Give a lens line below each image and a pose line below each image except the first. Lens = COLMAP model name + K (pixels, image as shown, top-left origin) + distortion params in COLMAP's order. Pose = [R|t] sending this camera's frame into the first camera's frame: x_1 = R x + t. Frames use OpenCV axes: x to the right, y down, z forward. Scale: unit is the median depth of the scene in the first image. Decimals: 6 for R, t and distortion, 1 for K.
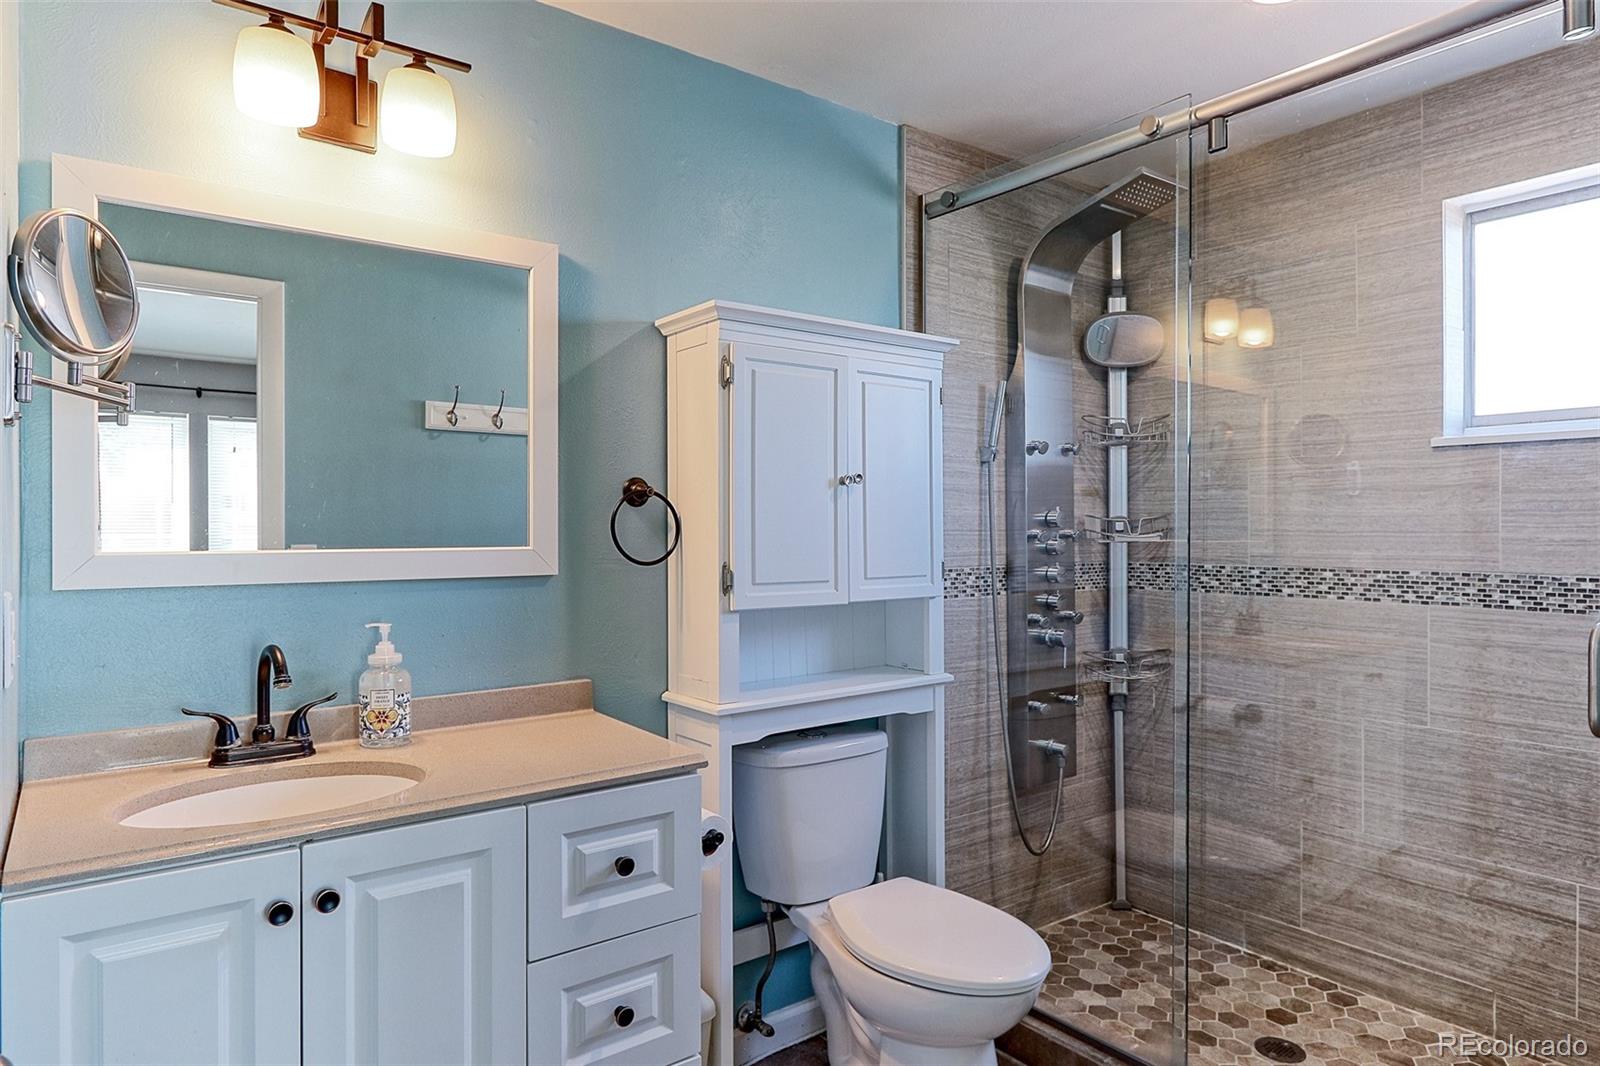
lens RADIAL K [[953.2, 0, 804.7], [0, 953.2, 531.0], [0, 0, 1]] dist [-0.007889, -0.000396]
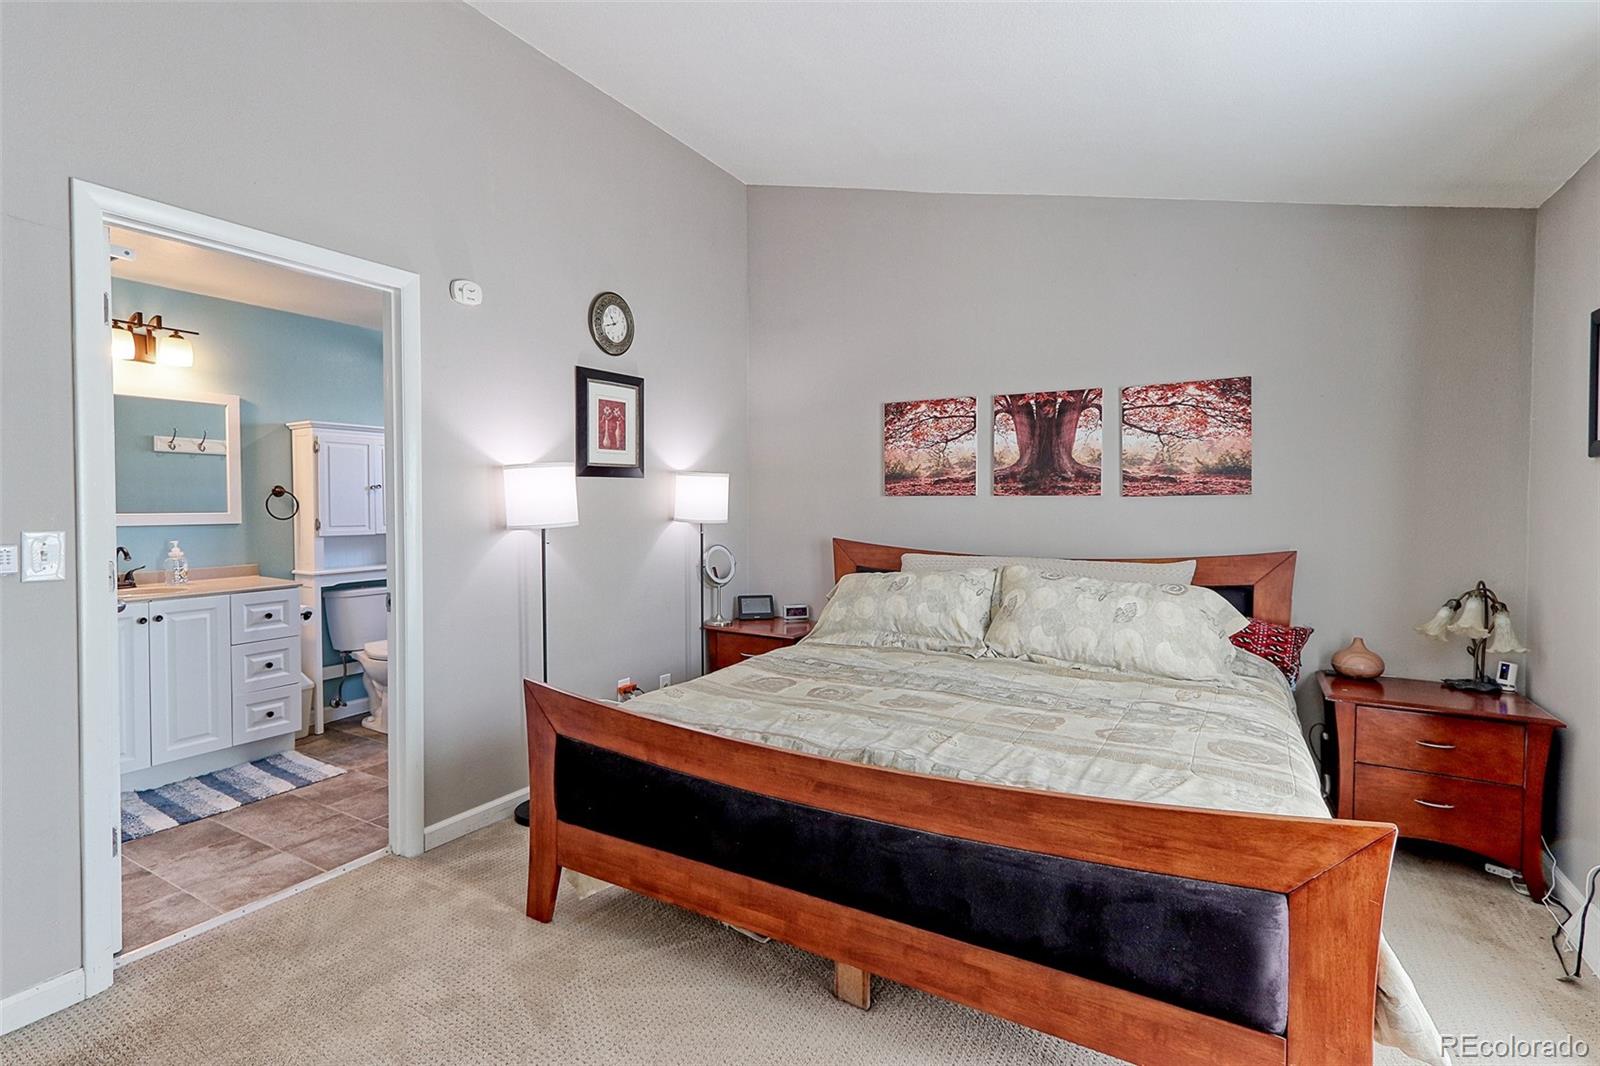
lens RADIAL K [[753.9, 0, 783.3], [0, 753.9, 521.6], [0, 0, 1]] dist [0.002492, 0.003517]
pose [[0.934114, -0.009511, 0.356848, 0.380181], [0.002787, 0.999809, 0.019351, 0.004879], [-0.356964, -0.017082, 0.933962, -1.431100]]
